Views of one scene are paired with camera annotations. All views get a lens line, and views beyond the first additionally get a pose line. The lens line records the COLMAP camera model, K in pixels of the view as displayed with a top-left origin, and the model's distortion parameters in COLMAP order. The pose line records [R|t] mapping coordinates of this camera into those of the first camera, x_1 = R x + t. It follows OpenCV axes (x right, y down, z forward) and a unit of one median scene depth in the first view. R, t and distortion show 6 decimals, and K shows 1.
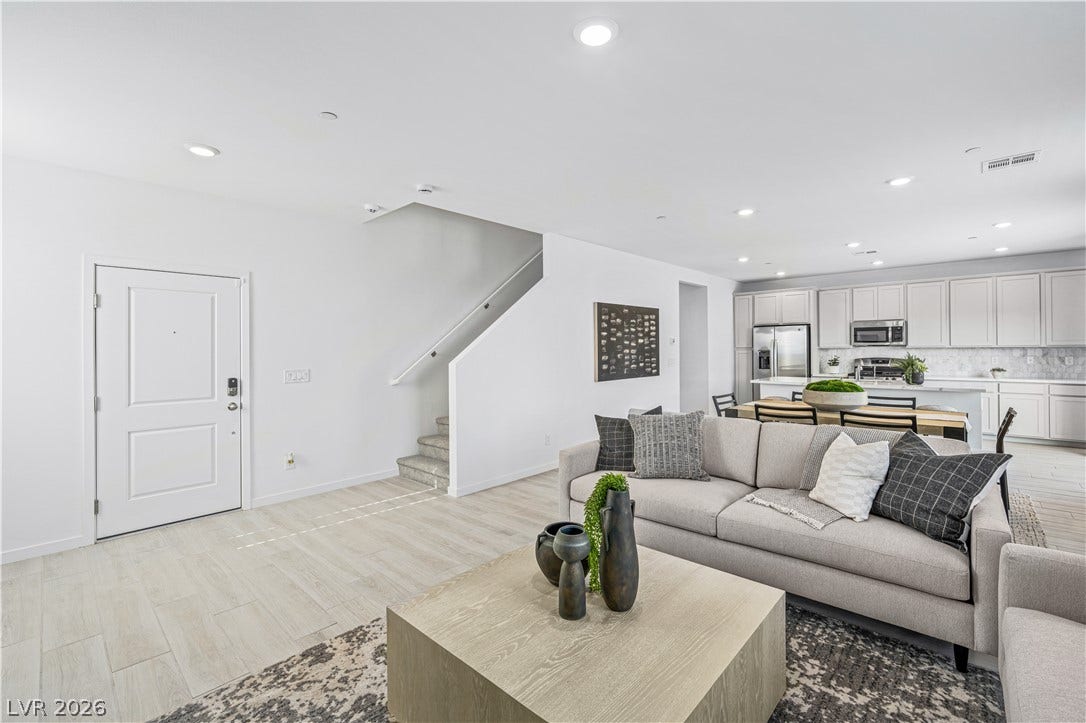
lens RADIAL K [[460.0, 0, 553.9], [0, 460.0, 343.8], [0, 0, 1]] dist [-0.000566, -0.000829]
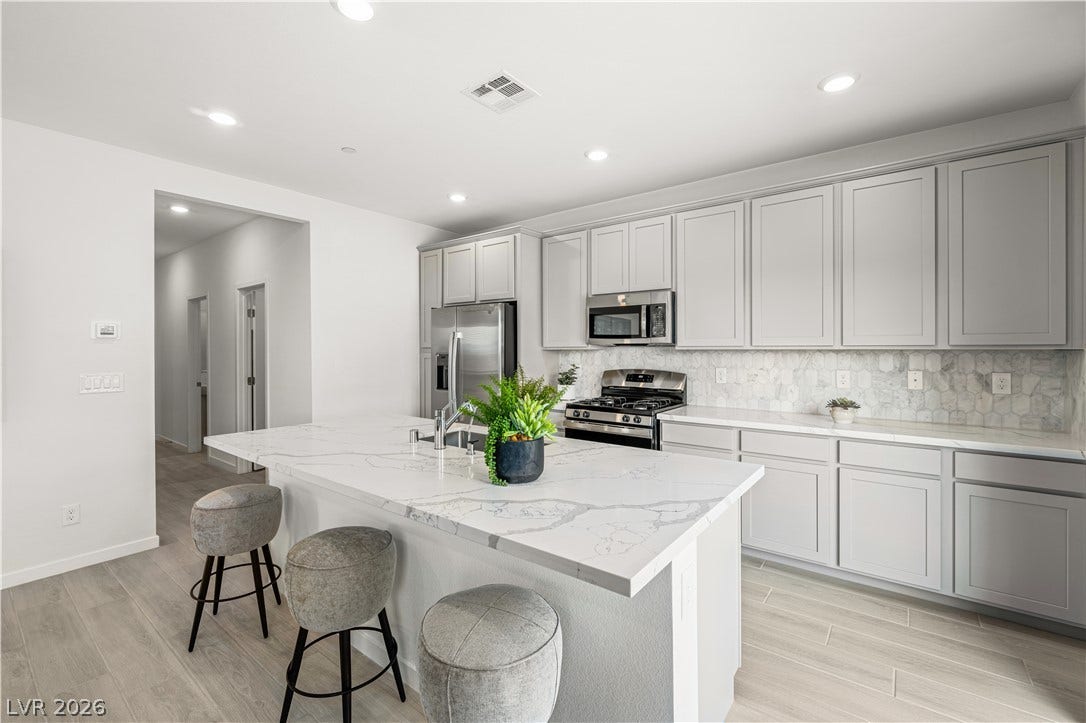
lens RADIAL K [[460.0, 0, 541.7], [0, 460.0, 344.5], [0, 0, 1]] dist [-0.000566, -0.000829]
pose [[0.996489, 0.004576, 0.083594, 0.664788], [-0.004872, 0.999983, 0.003344, 0.002752], [-0.083578, -0.003740, 0.996494, 0.612193]]
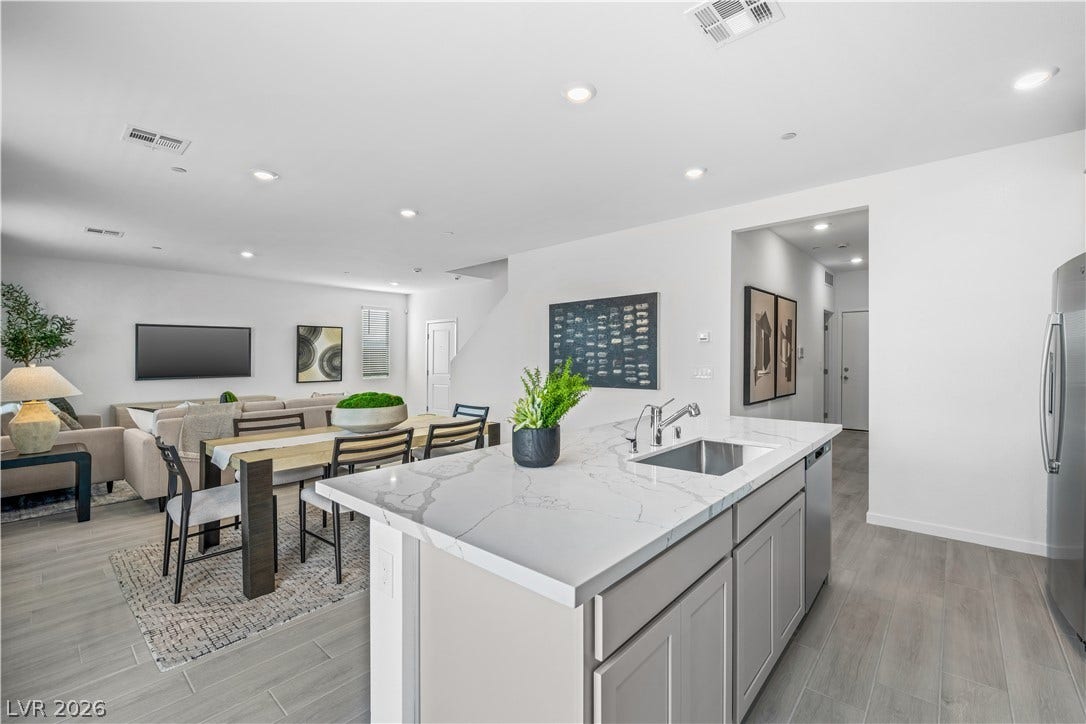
lens RADIAL K [[460.0, 0, 561.2], [0, 460.0, 348.1], [0, 0, 1]] dist [-0.000566, -0.000829]
pose [[0.038499, -0.006180, -0.999240, 0.939934], [0.021047, 0.999764, -0.005372, 0.007899], [0.999037, -0.020825, 0.038620, 0.858289]]
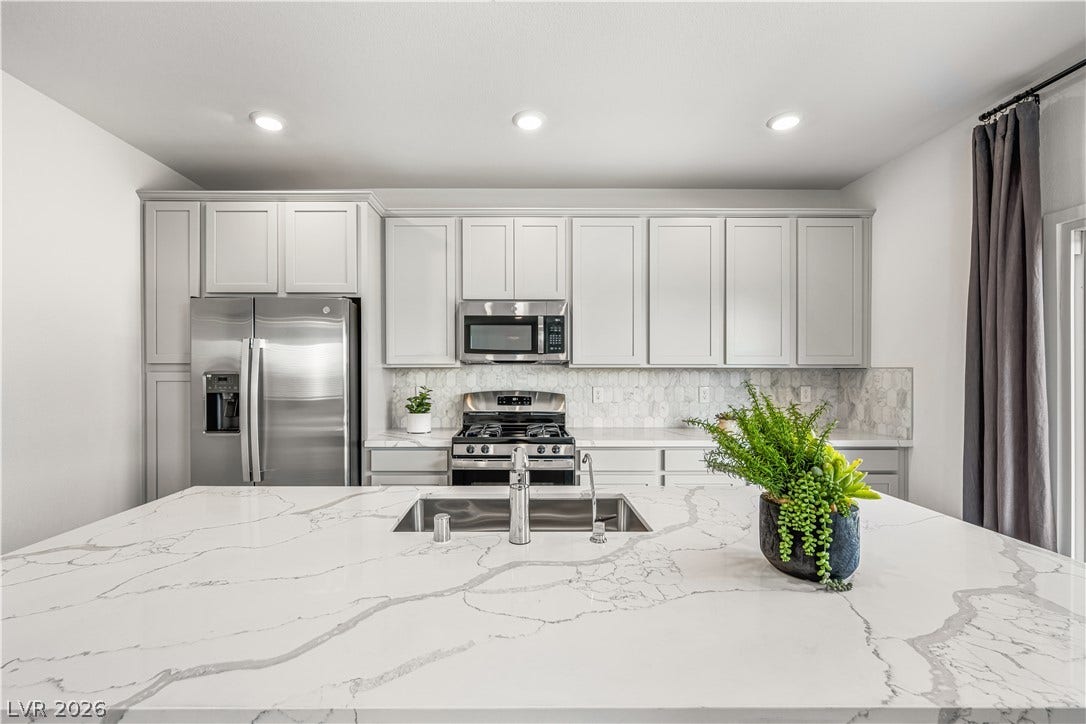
lens RADIAL K [[460.0, 0, 523.0], [0, 460.0, 367.9], [0, 0, 1]] dist [-0.000566, -0.000829]
pose [[0.736774, 0.008202, 0.676089, 0.503708], [-0.014778, 0.999883, 0.003974, 0.008517], [-0.675977, -0.012919, 0.736809, 0.803427]]
